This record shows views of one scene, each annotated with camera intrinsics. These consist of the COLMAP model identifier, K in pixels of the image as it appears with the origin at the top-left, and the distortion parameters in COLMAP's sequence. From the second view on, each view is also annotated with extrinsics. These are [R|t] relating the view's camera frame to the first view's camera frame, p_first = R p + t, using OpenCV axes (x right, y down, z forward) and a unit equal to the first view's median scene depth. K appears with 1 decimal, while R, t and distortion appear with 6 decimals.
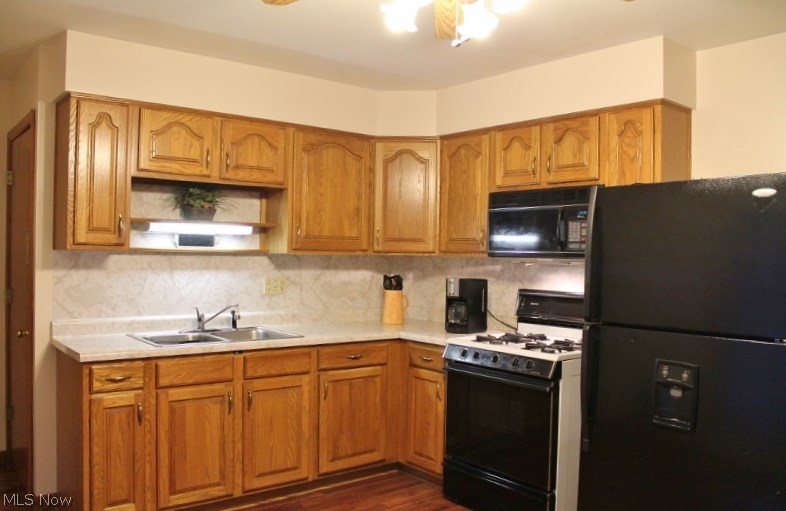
lens RADIAL K [[667.0, 0, 401.8], [0, 667.0, 254.7], [0, 0, 1]] dist [-0.170845, 0.168492]
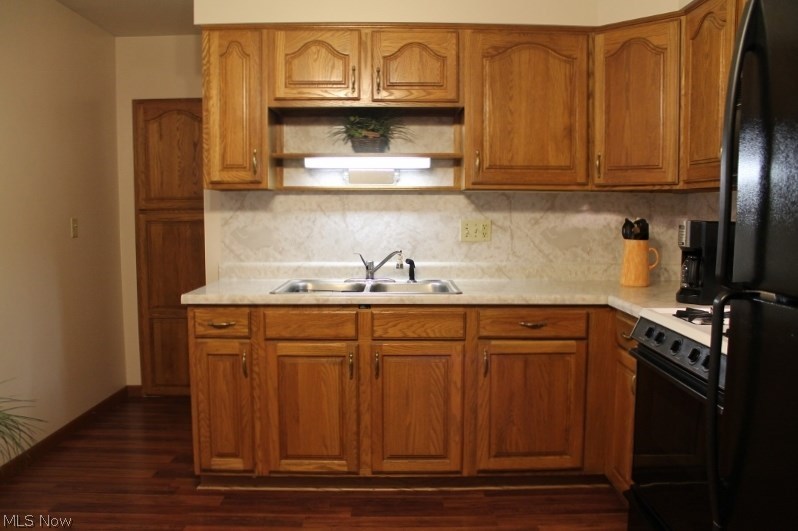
lens RADIAL K [[668.0, 0, 399.0], [0, 668.0, 265.5], [0, 0, 1]] dist [-0.121977, 0.013163]
pose [[0.783465, 0.036100, -0.620386, 0.300075], [0.010814, 0.997368, 0.071693, 0.035561], [0.621342, -0.062877, 0.781013, 0.362177]]
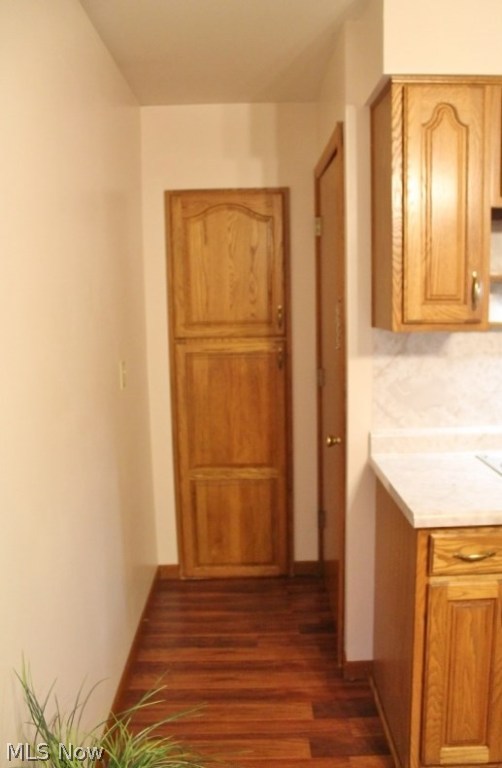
lens RADIAL K [[651.7, 0, 251.0], [0, 651.7, 384.0], [0, 0, 1]] dist [-0.170845, 0.168492]
pose [[0.781401, 0.056544, -0.621462, -0.210815], [0.030458, 0.991244, 0.128485, -0.039042], [0.623285, -0.119327, 0.772837, 0.380023]]
